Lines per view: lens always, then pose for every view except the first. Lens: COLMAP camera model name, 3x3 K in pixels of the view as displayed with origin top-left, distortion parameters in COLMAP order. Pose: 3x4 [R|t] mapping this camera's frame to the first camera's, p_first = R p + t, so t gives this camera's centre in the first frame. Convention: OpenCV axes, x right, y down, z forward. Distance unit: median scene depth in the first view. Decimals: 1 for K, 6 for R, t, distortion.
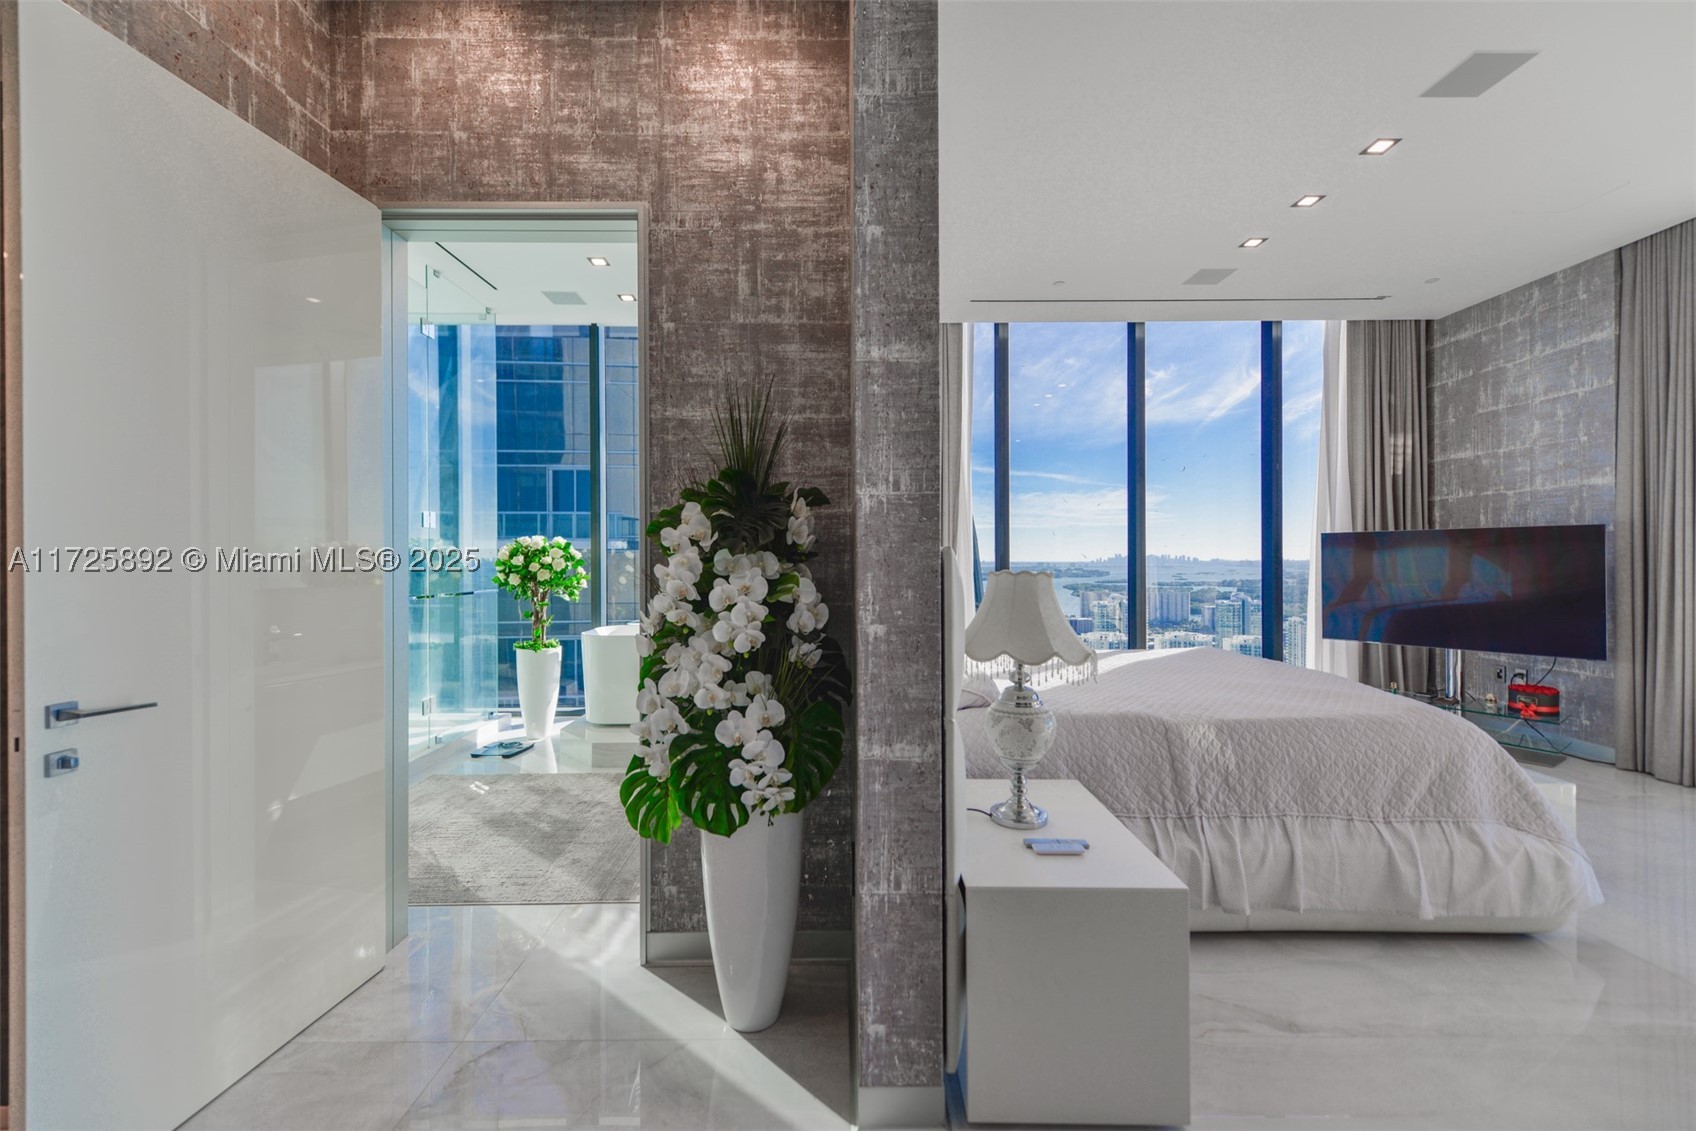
lens RADIAL K [[681.9, 0, 824.4], [0, 681.9, 560.7], [0, 0, 1]] dist [0.004245, -0.004669]
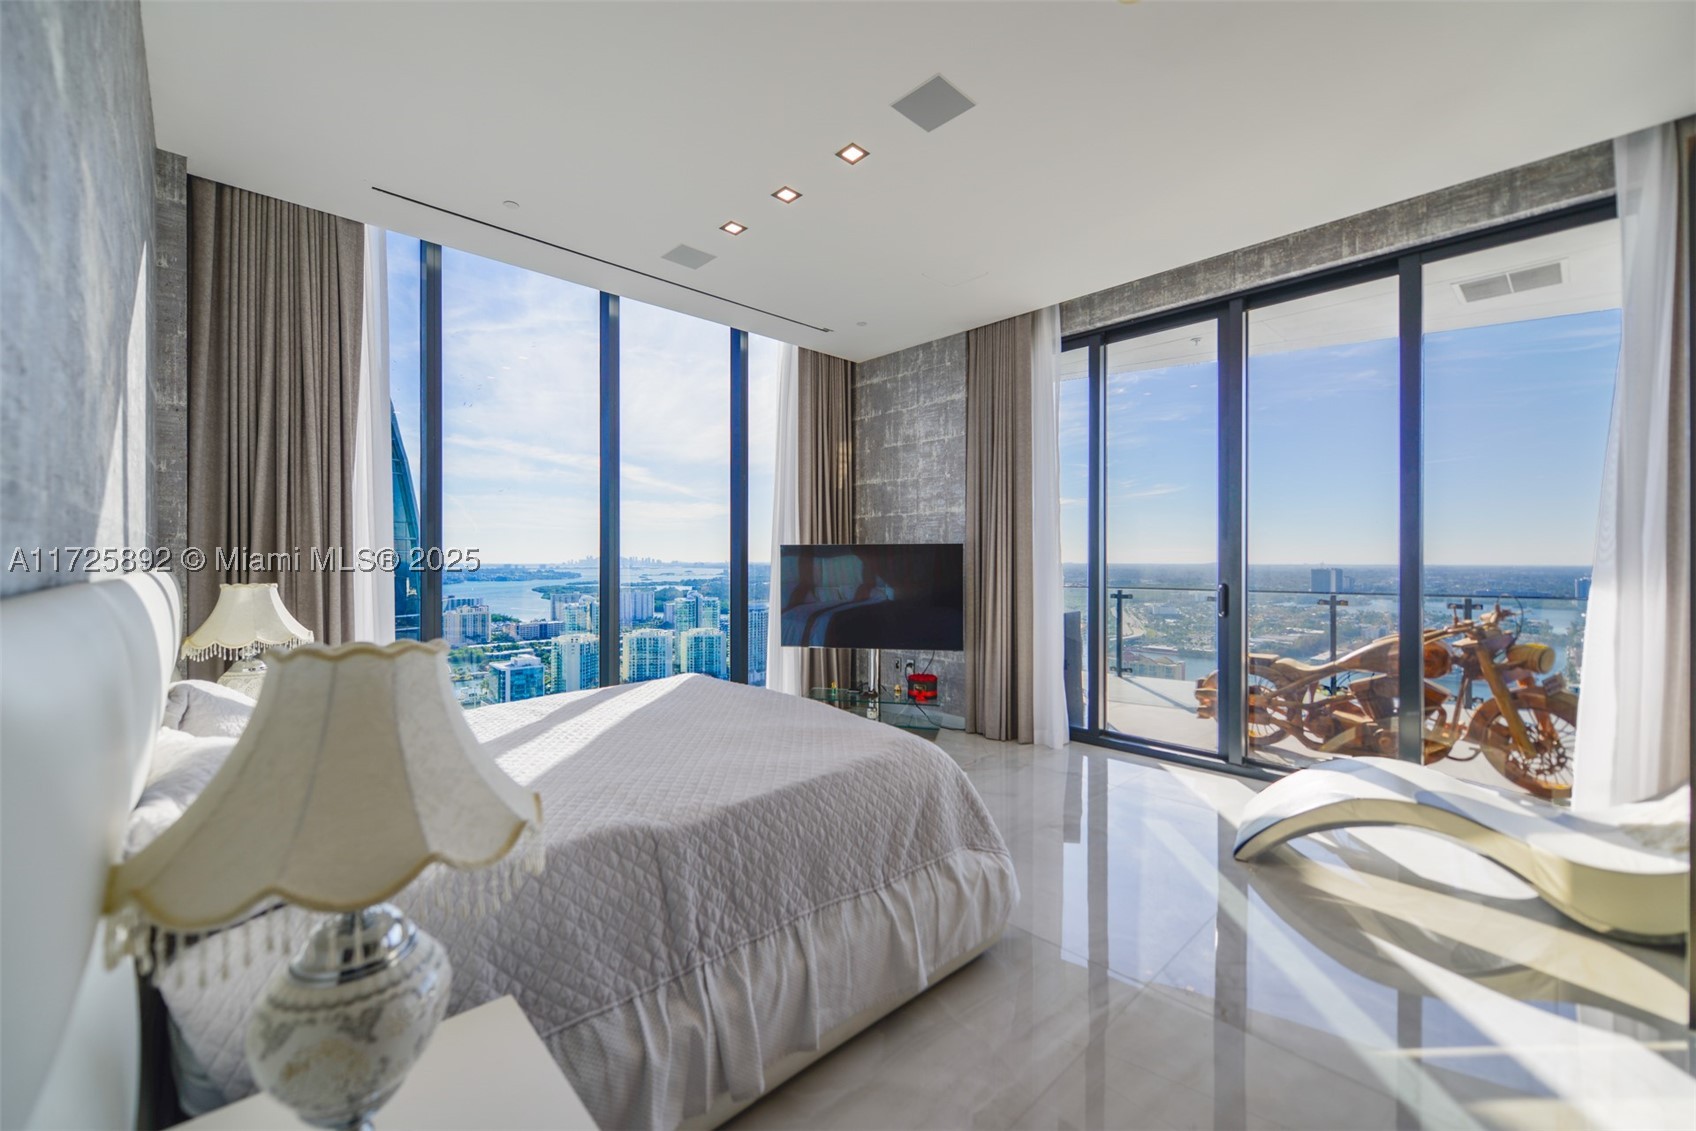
lens RADIAL K [[681.9, 0, 839.7], [0, 681.9, 563.5], [0, 0, 1]] dist [0.004245, -0.004669]
pose [[0.725967, 0.002633, 0.687724, 0.094651], [-0.004451, 0.999990, 0.000870, -0.015808], [-0.687715, -0.003693, 0.725971, 0.216607]]
